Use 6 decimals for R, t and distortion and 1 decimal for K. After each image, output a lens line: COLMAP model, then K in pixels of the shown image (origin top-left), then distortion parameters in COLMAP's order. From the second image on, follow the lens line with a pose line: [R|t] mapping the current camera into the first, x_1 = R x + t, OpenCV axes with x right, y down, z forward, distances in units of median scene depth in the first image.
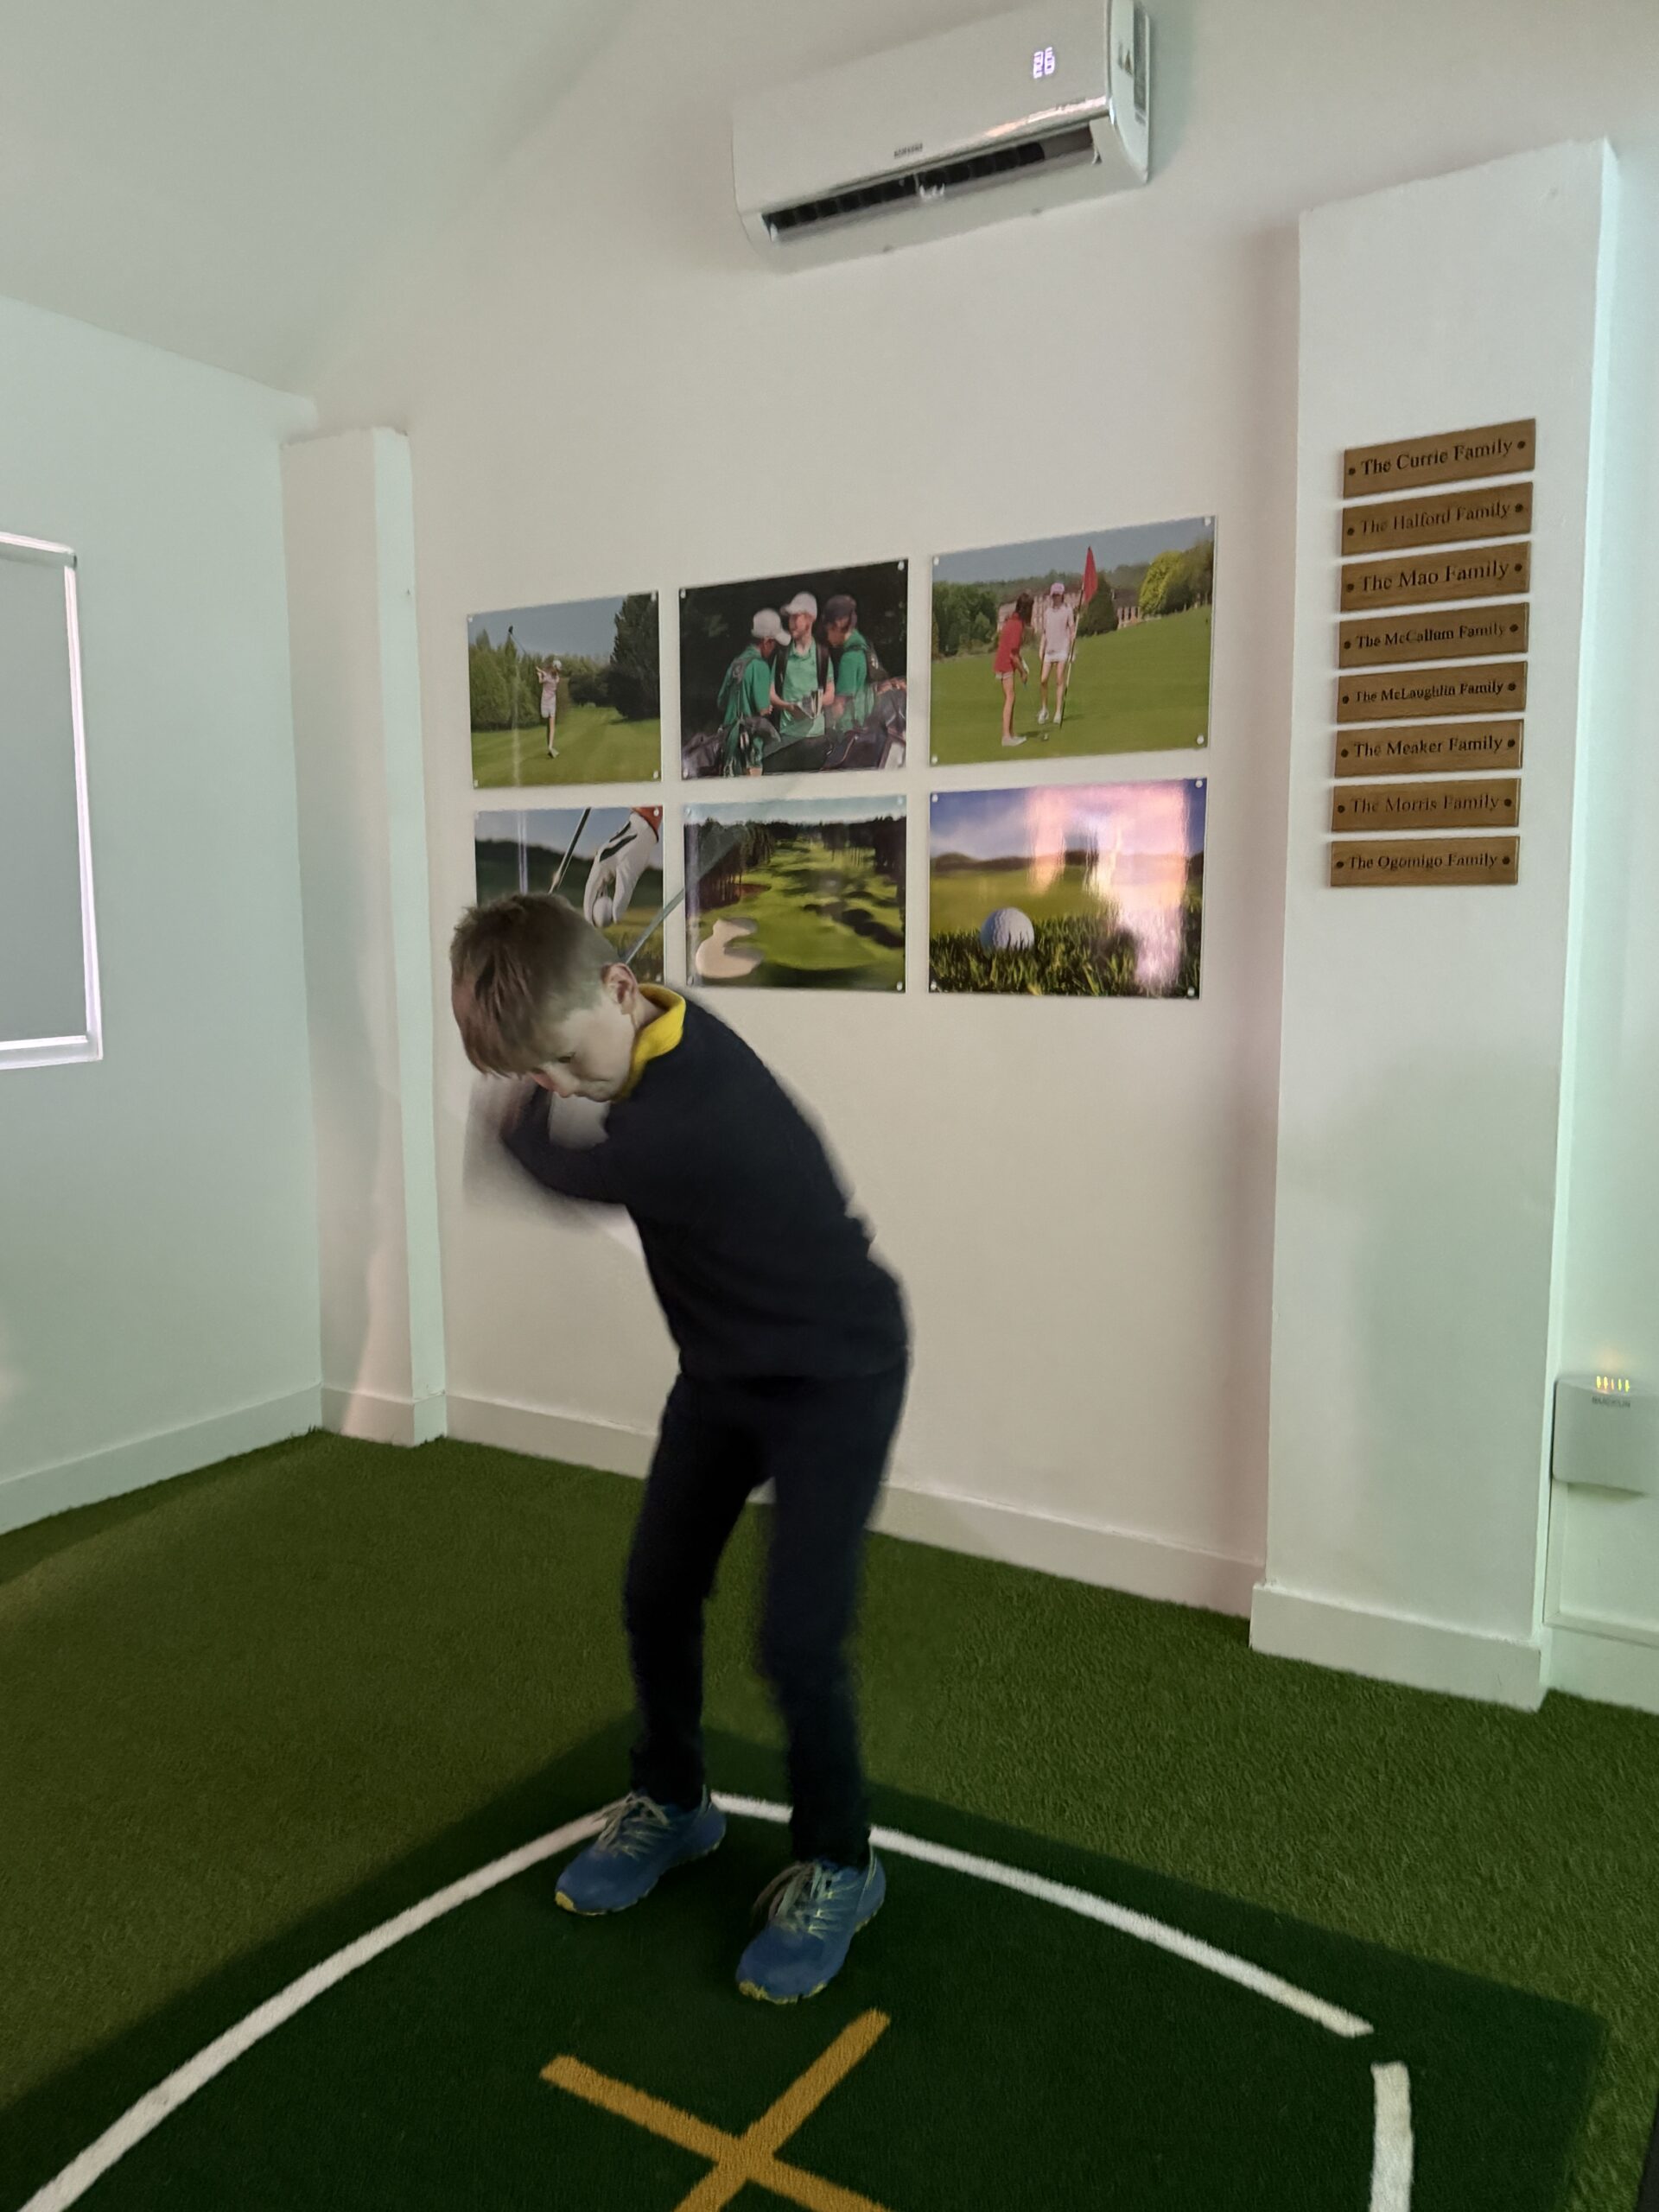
lens RADIAL K [[1675.2, 0, 829.5], [0, 1675.2, 1106.0], [0, 0, 1]] dist [0.121147, -0.242674]
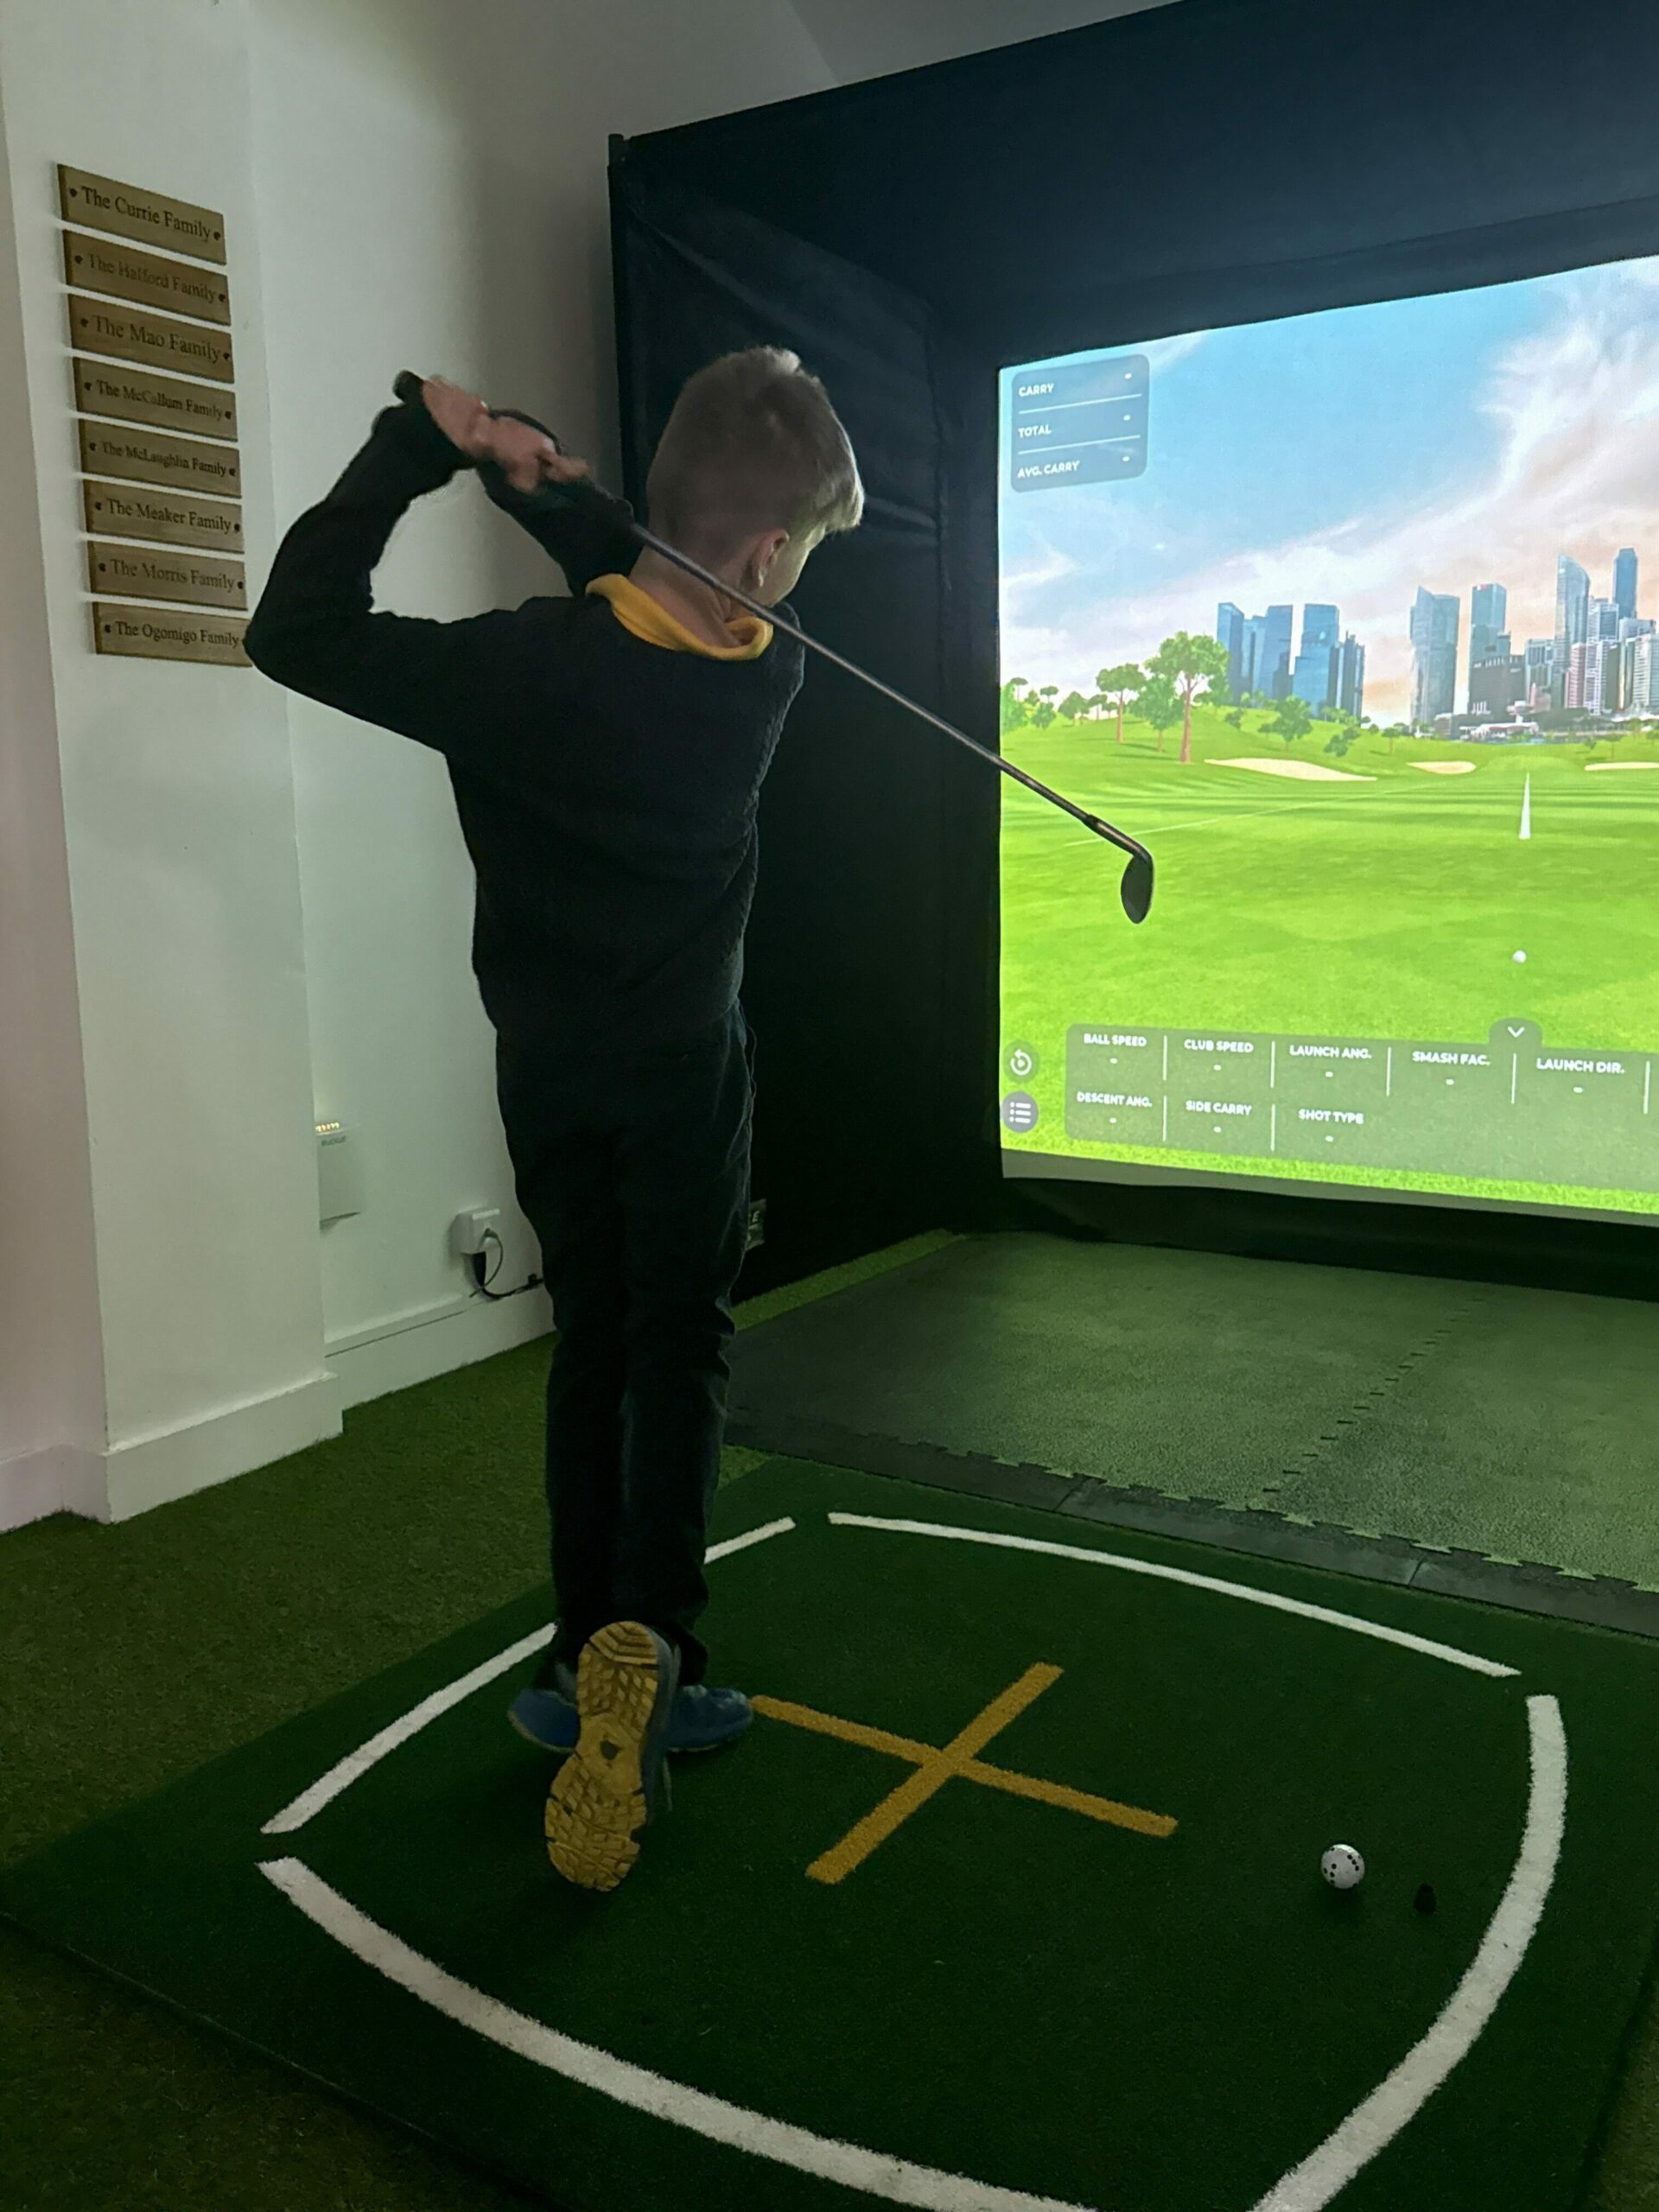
lens RADIAL K [[1818.0, 0, 829.5], [0, 1818.0, 1106.0], [0, 0, 1]] dist [-0.003272, 0.000194]
pose [[-0.000315, -0.138985, 0.990294, -0.596168], [0.138564, 0.980736, 0.137688, 0.025192], [-0.990353, 0.137262, 0.018950, 0.527647]]
